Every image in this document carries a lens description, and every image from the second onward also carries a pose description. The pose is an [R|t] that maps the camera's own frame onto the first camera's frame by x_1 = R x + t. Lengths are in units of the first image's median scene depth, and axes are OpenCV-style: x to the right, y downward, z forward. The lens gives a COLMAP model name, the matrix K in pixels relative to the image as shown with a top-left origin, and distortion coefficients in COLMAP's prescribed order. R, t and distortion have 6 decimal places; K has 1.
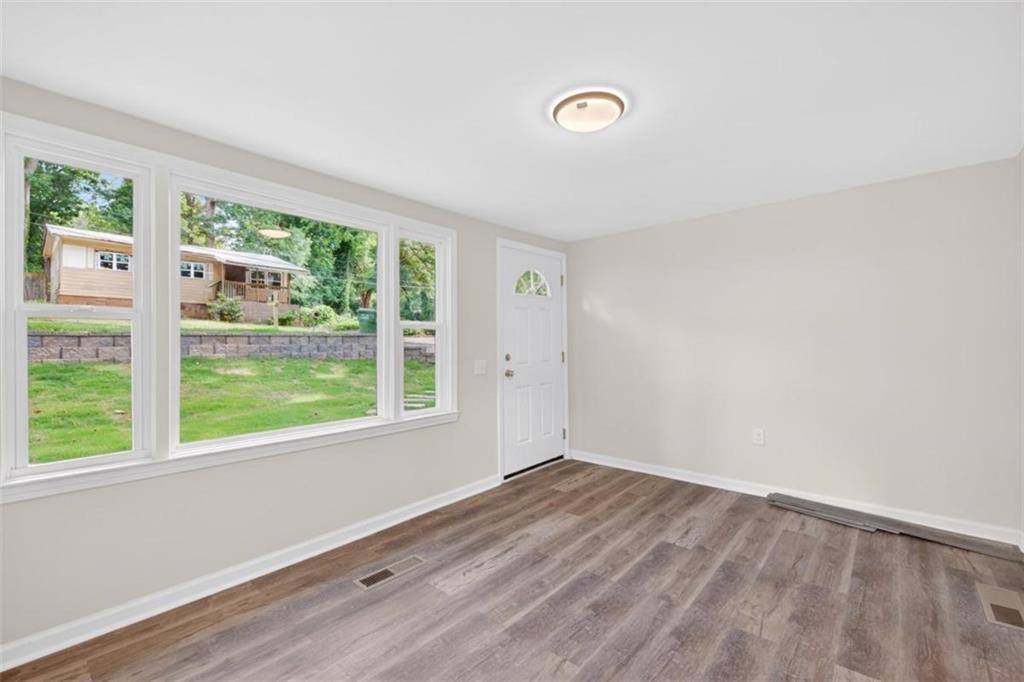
lens RADIAL K [[440.4, 0, 506.1], [0, 440.4, 324.8], [0, 0, 1]] dist [0.000490, 0.000224]
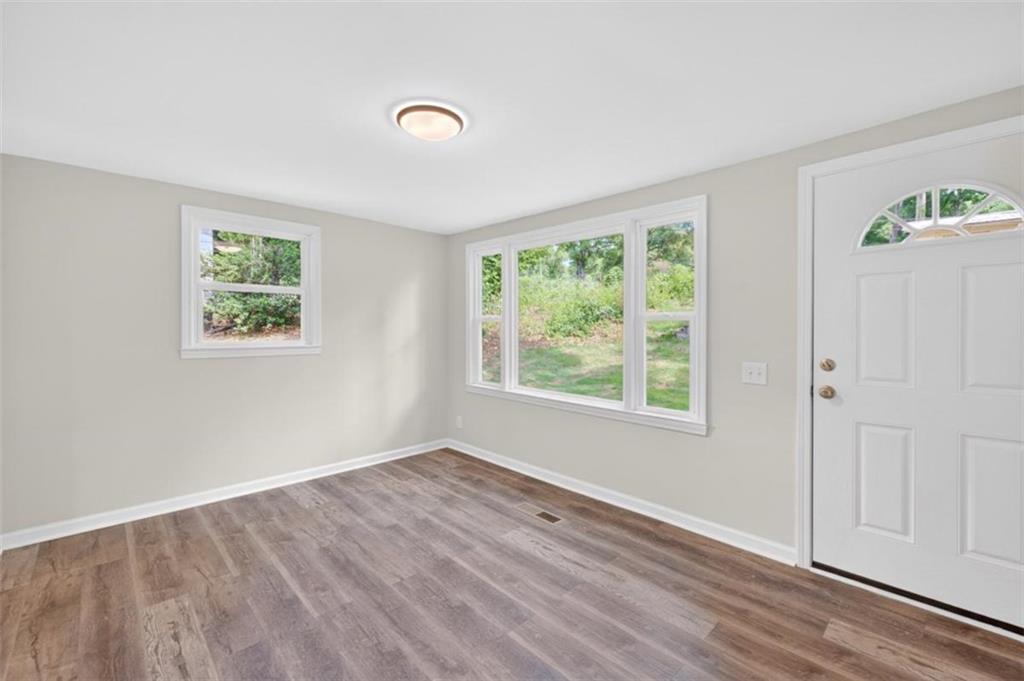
lens RADIAL K [[432.4, 0, 516.1], [0, 432.4, 329.5], [0, 0, 1]] dist [0.001015, 0.000065]
pose [[-0.078055, 0.007107, -0.996924, 0.848949], [0.029804, 0.999544, 0.004792, 0.017540], [0.996503, -0.029338, -0.078231, 0.899506]]
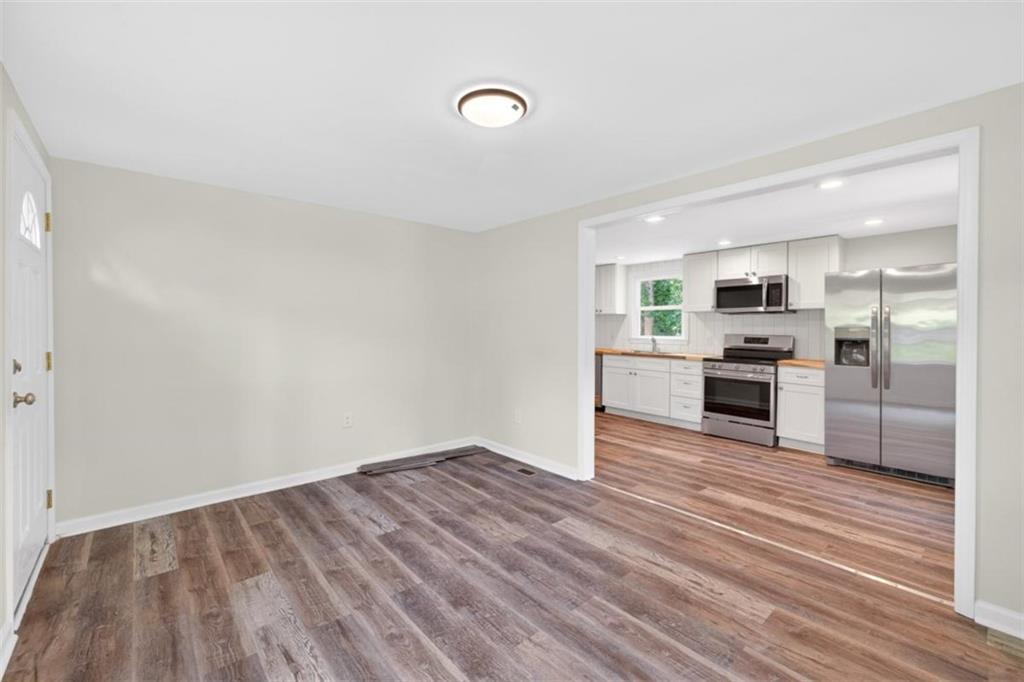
lens RADIAL K [[432.4, 0, 516.1], [0, 432.4, 330.0], [0, 0, 1]] dist [0.001015, 0.000065]
pose [[0.129768, 0.005936, 0.991527, -0.549324], [-0.035819, 0.999357, -0.001295, 0.021084], [-0.990897, -0.035348, 0.129897, 0.570641]]
